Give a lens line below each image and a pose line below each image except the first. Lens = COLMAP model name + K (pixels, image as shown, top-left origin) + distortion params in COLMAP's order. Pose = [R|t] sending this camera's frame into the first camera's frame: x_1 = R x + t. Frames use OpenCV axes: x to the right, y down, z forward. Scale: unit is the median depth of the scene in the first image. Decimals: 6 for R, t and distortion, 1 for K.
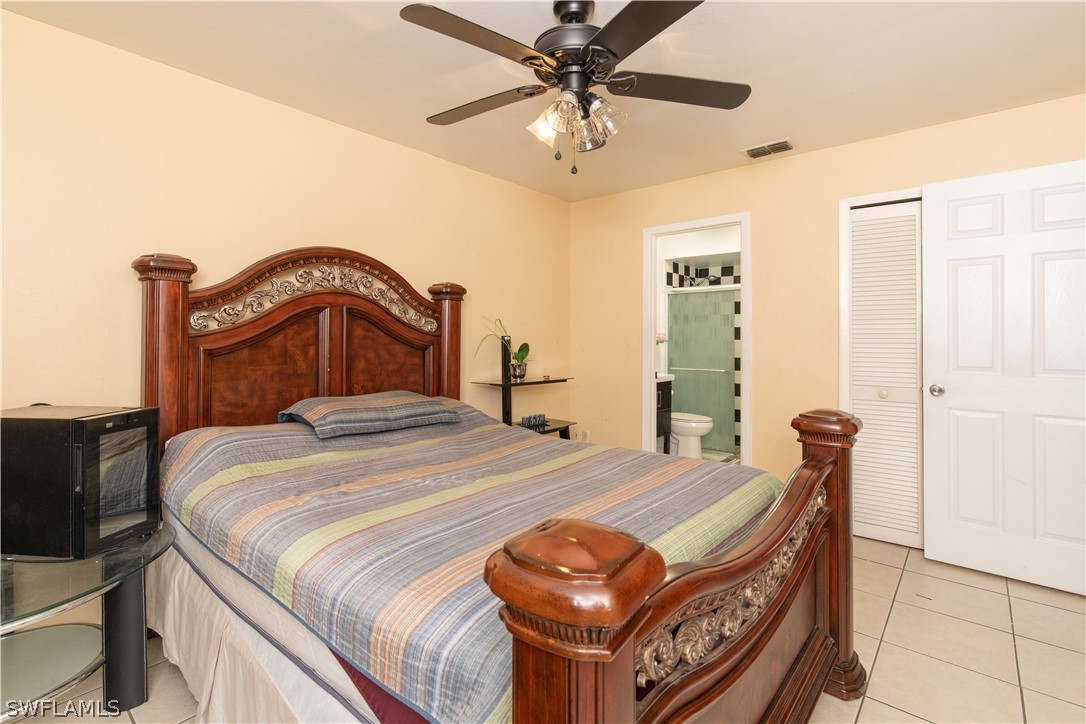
lens RADIAL K [[522.3, 0, 545.4], [0, 522.3, 329.1], [0, 0, 1]] dist [0.000122, -0.000003]
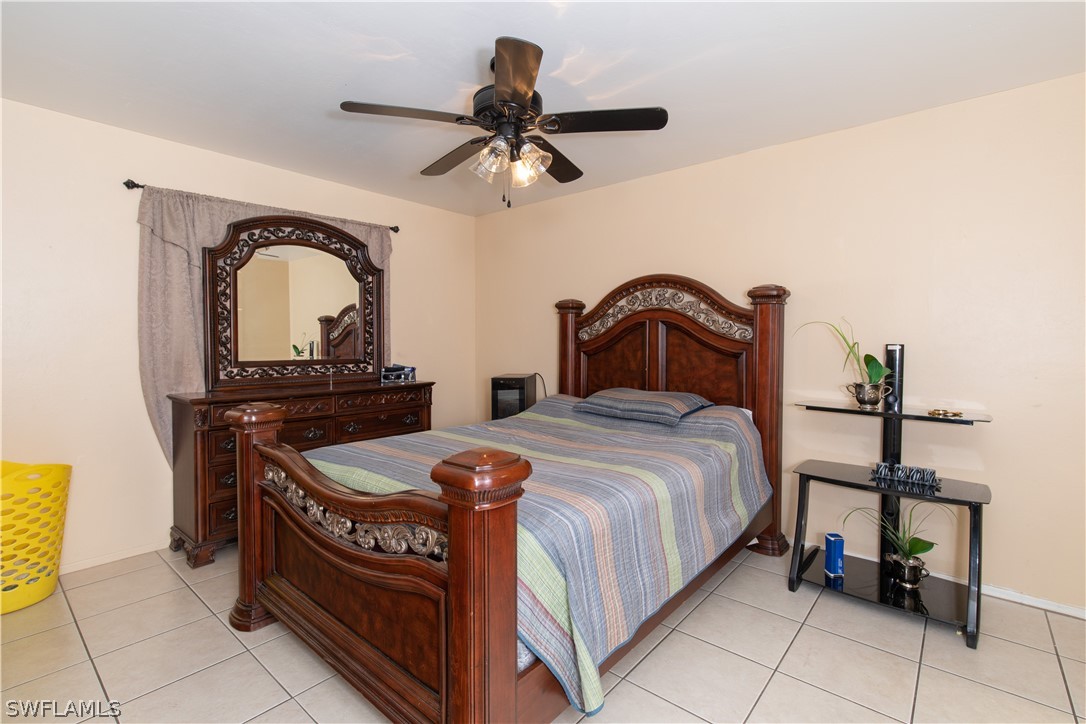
lens RADIAL K [[491.0, 0, 543.0], [0, 491.0, 362.0], [0, 0, 1]] dist [-0.000447, -0.000029]
pose [[-0.005704, 0.031868, -0.999476, 0.758364], [0.004011, 0.999485, 0.031846, 0.018057], [0.999976, -0.003827, -0.005829, 0.706832]]
